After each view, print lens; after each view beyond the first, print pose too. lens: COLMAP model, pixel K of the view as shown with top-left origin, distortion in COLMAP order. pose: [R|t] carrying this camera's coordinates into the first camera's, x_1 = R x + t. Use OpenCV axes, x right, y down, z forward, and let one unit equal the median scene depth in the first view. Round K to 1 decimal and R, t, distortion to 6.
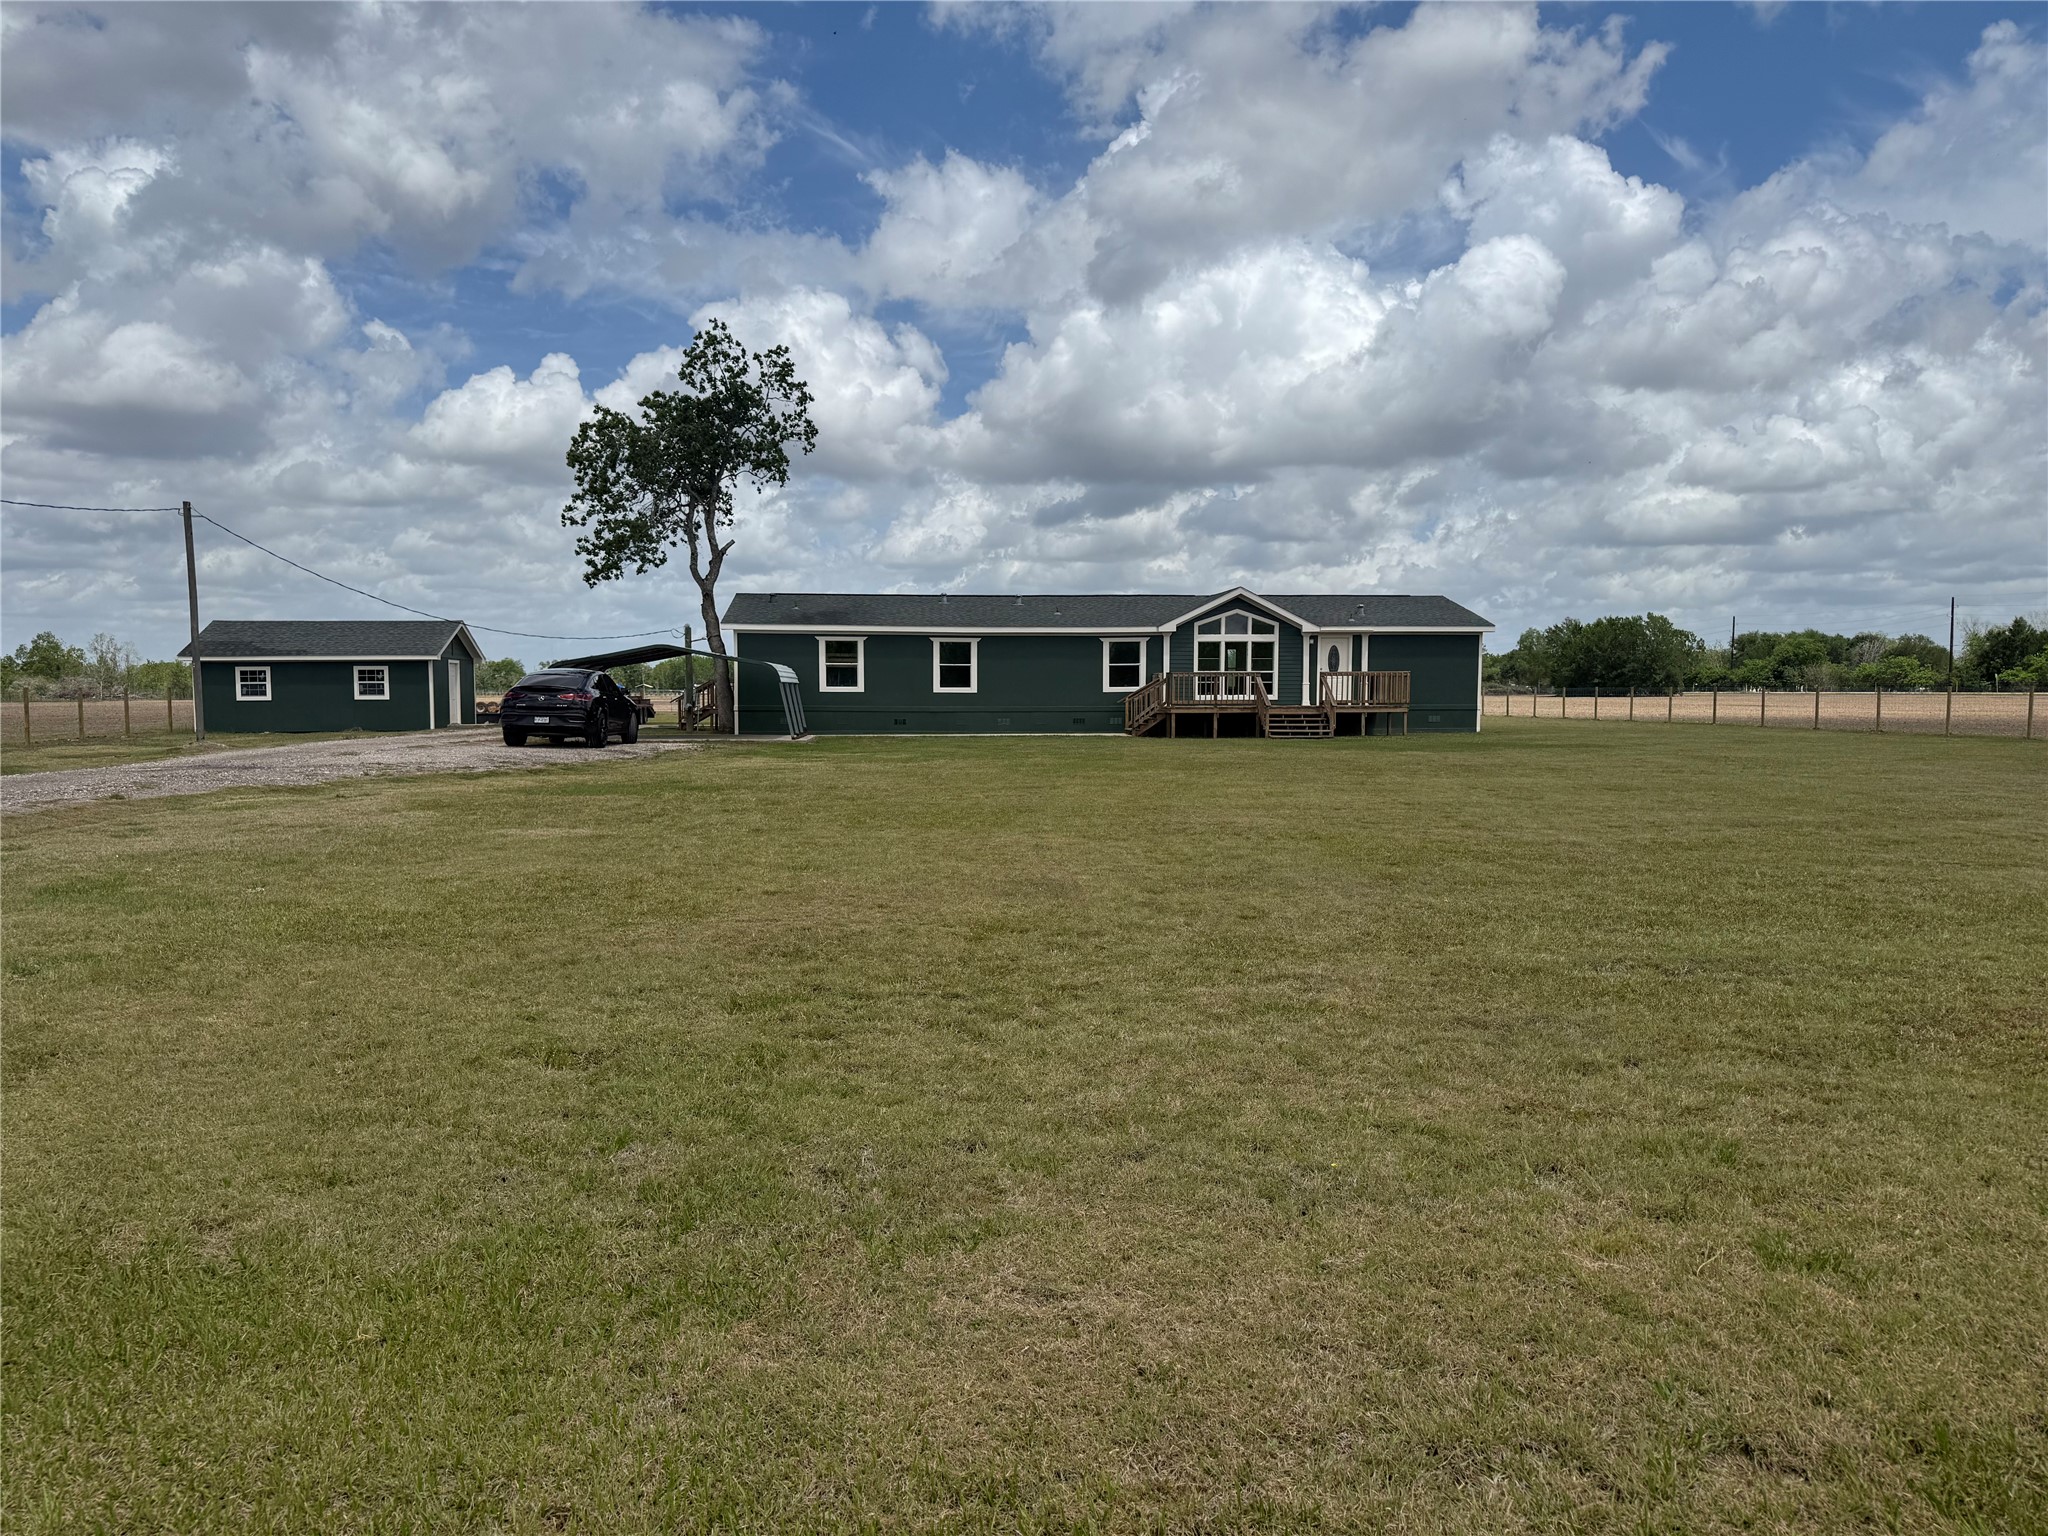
lens RADIAL K [[1458.8, 0, 1039.1], [0, 1458.8, 885.1], [0, 0, 1]] dist [0.063535, -0.036633]
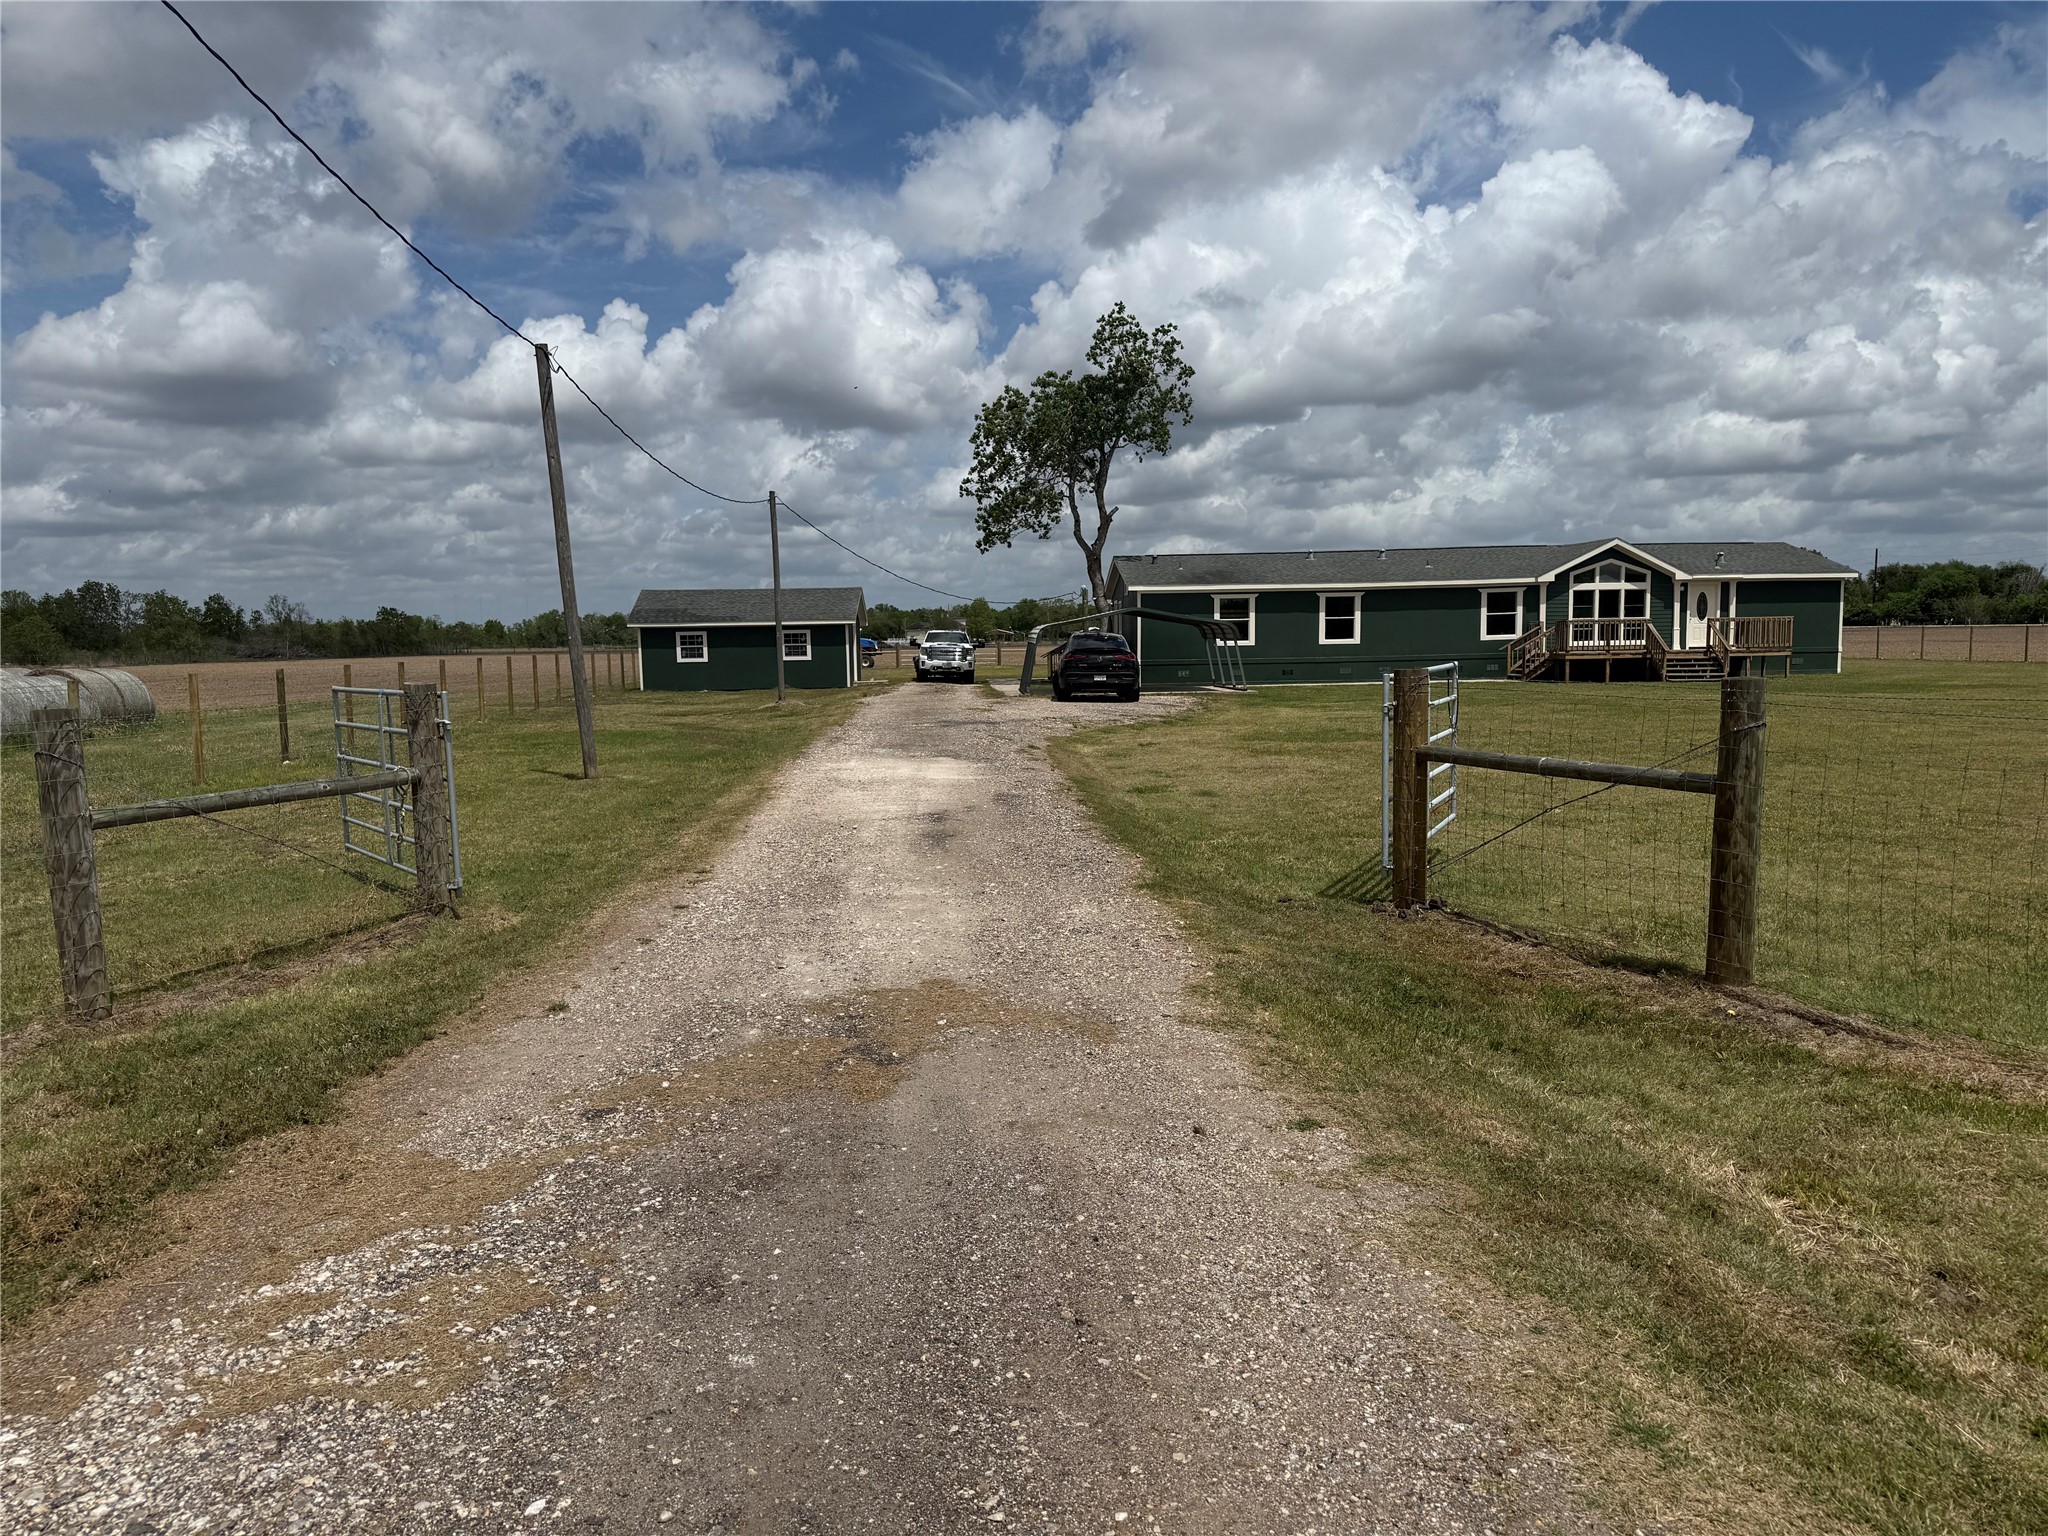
lens RADIAL K [[1458.8, 0, 984.0], [0, 1458.8, 851.5], [0, 0, 1]] dist [0.063535, -0.036633]
pose [[0.998521, -0.006741, -0.053951, -0.247884], [0.007556, 0.999860, 0.014928, 0.002564], [0.053843, -0.015313, 0.998432, -0.086123]]
